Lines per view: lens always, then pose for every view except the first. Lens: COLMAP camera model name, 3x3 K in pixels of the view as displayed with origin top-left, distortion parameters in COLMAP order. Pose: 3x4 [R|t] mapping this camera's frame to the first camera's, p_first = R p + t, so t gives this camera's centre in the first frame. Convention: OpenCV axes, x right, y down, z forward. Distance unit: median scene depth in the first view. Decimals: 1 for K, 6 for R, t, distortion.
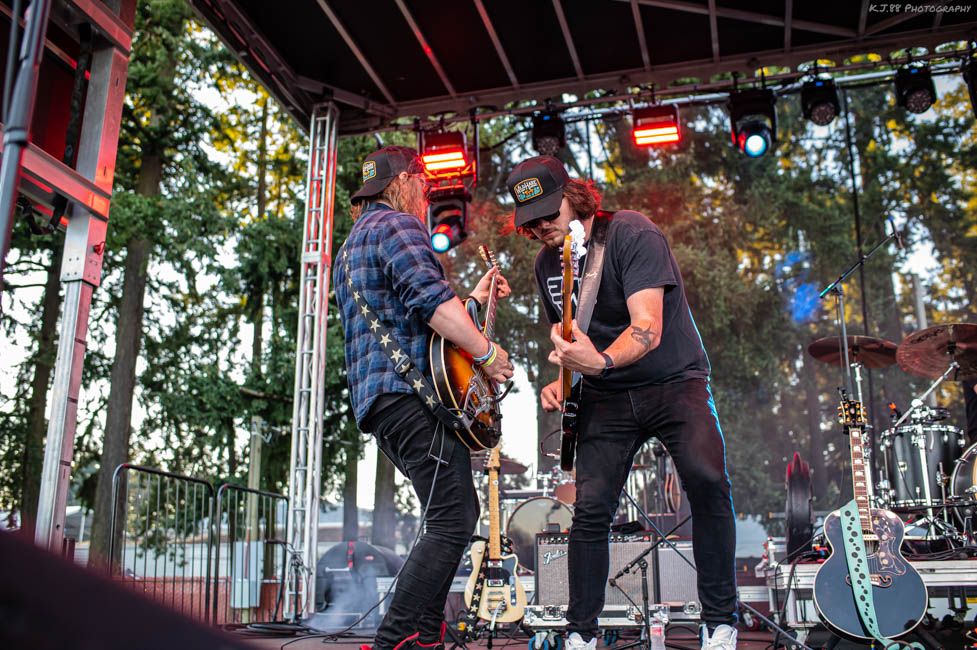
lens RADIAL K [[940.1, 0, 488.5], [0, 940.1, 325.0], [0, 0, 1]] dist [-0.070047, 0.018472]
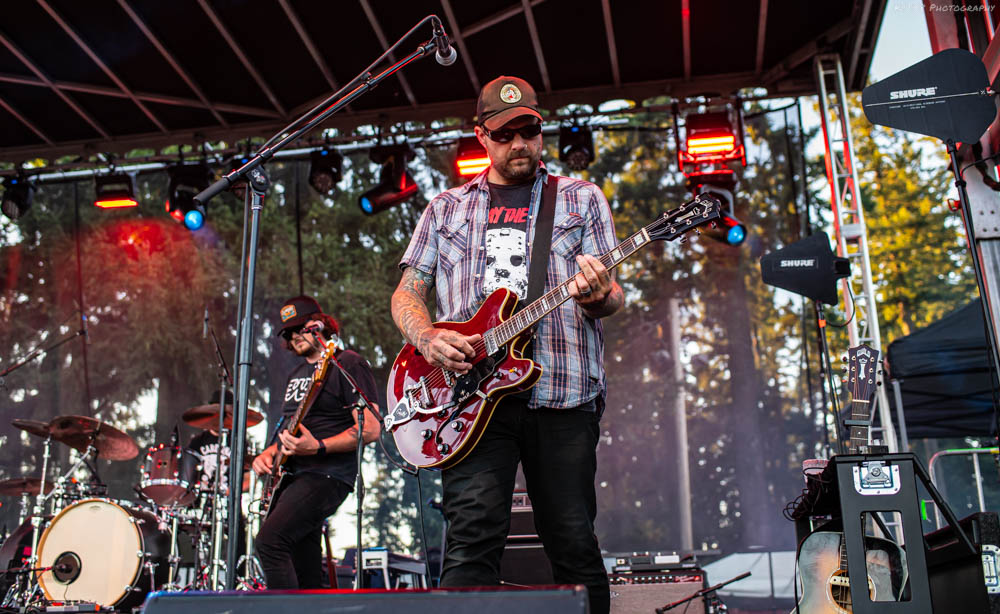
lens RADIAL K [[1056.4, 0, 493.3], [0, 1056.4, 243.6], [0, 0, 1]] dist [-0.074270, -0.001753]
pose [[0.995481, 0.025410, 0.091501, 0.099982], [-0.018220, 0.996742, -0.078574, -0.013817], [-0.093199, 0.076551, 0.992700, -0.043333]]
